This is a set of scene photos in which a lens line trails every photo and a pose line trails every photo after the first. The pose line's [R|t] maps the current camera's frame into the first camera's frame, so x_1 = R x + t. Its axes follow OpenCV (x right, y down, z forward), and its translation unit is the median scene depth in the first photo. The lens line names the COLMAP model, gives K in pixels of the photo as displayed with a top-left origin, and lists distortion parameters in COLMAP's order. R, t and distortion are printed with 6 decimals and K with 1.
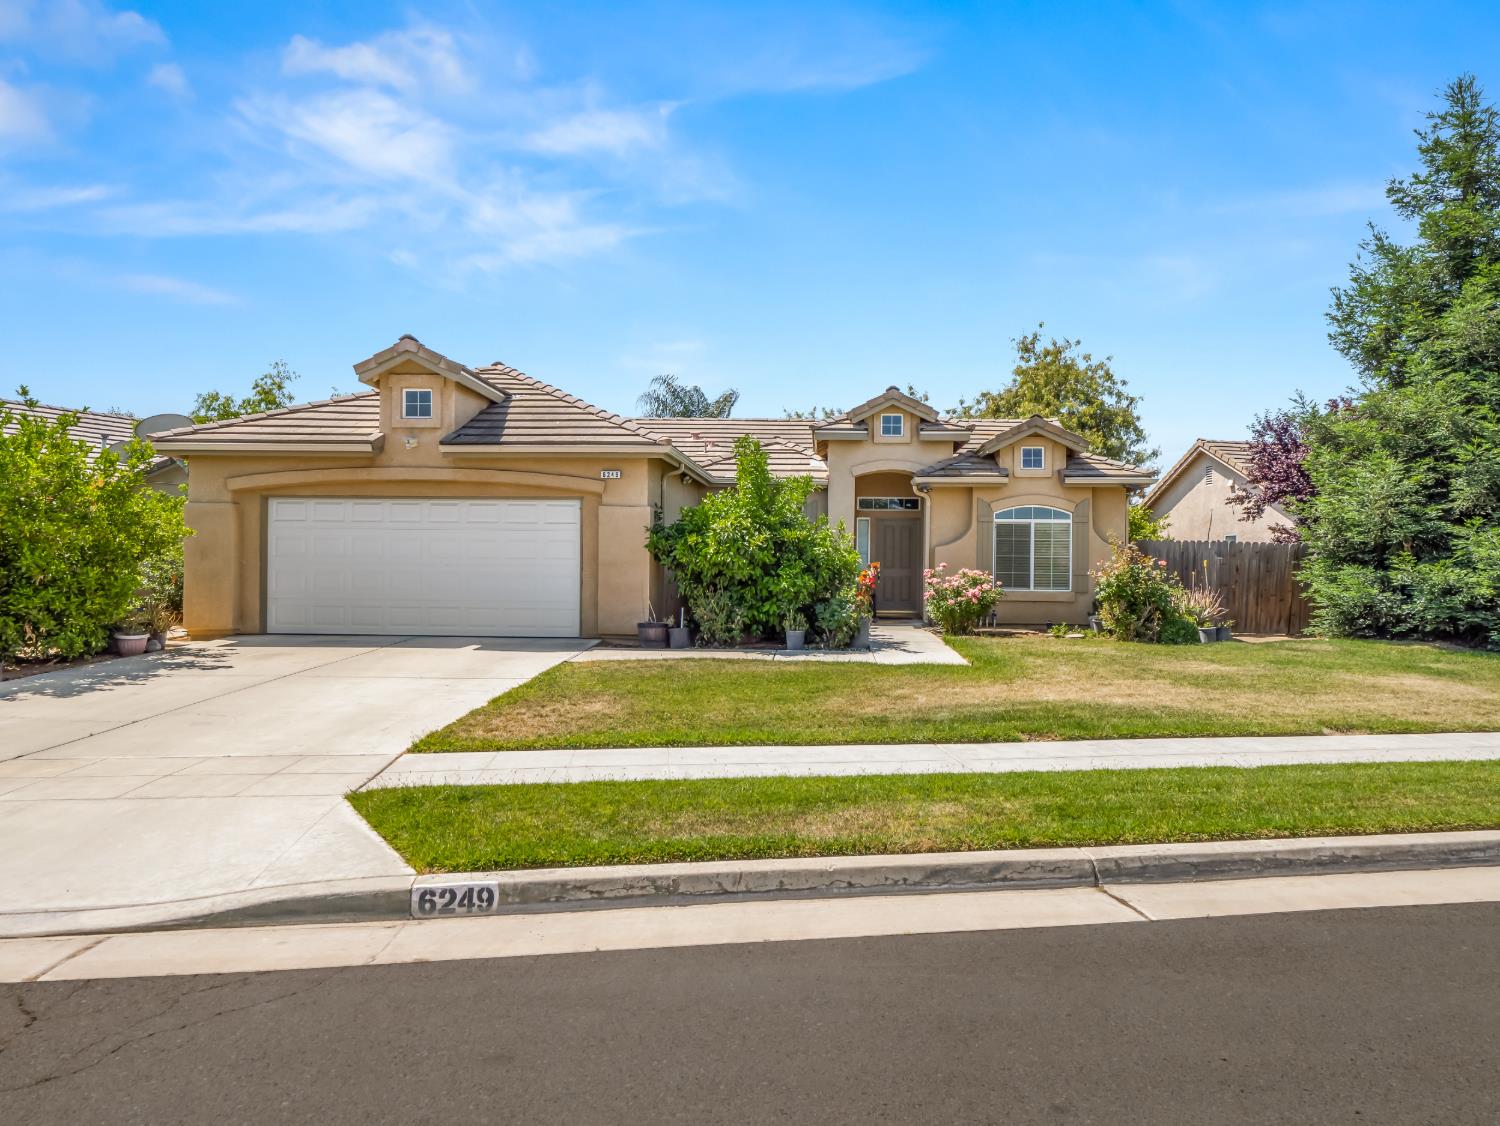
lens RADIAL K [[951.0, 0, 750.0], [0, 951.0, 563.0], [0, 0, 1]] dist [-0.002796, 0.001753]
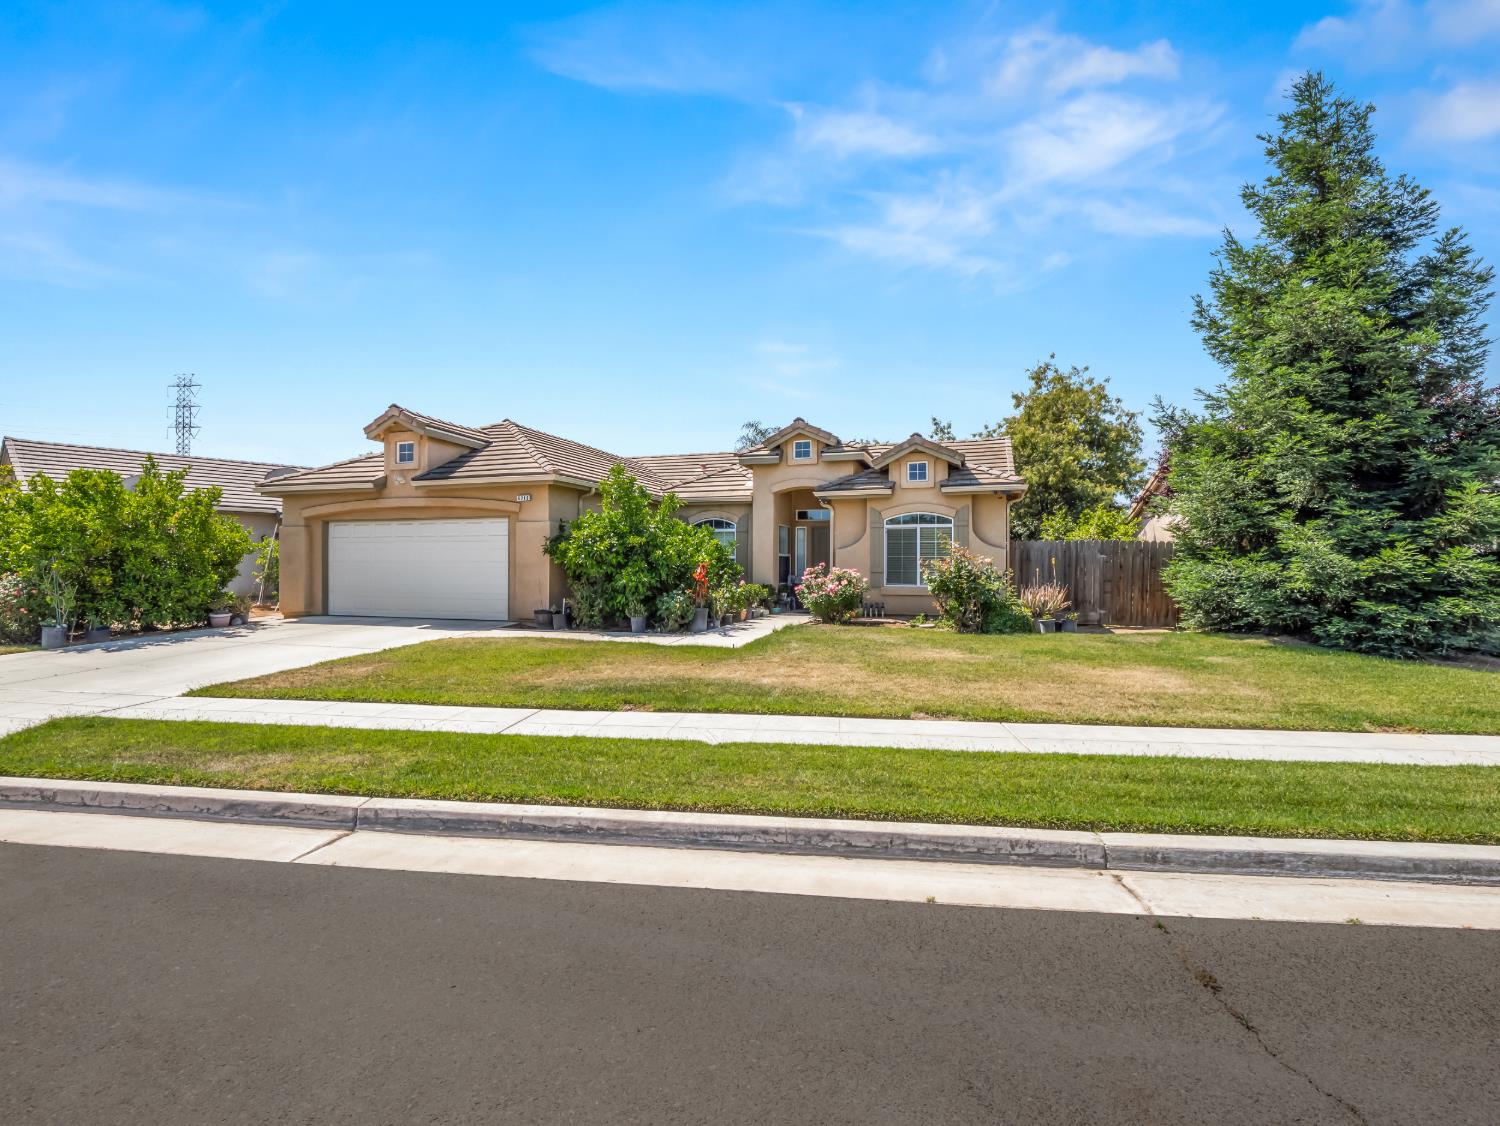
lens RADIAL K [[731.2, 0, 739.9], [0, 731.2, 566.6], [0, 0, 1]] dist [-0.013431, -0.001660]
pose [[0.958144, -0.008197, -0.286170, 0.427366], [0.007595, 0.999966, -0.003215, 0.008059], [0.286186, 0.000907, 0.958174, 0.108972]]
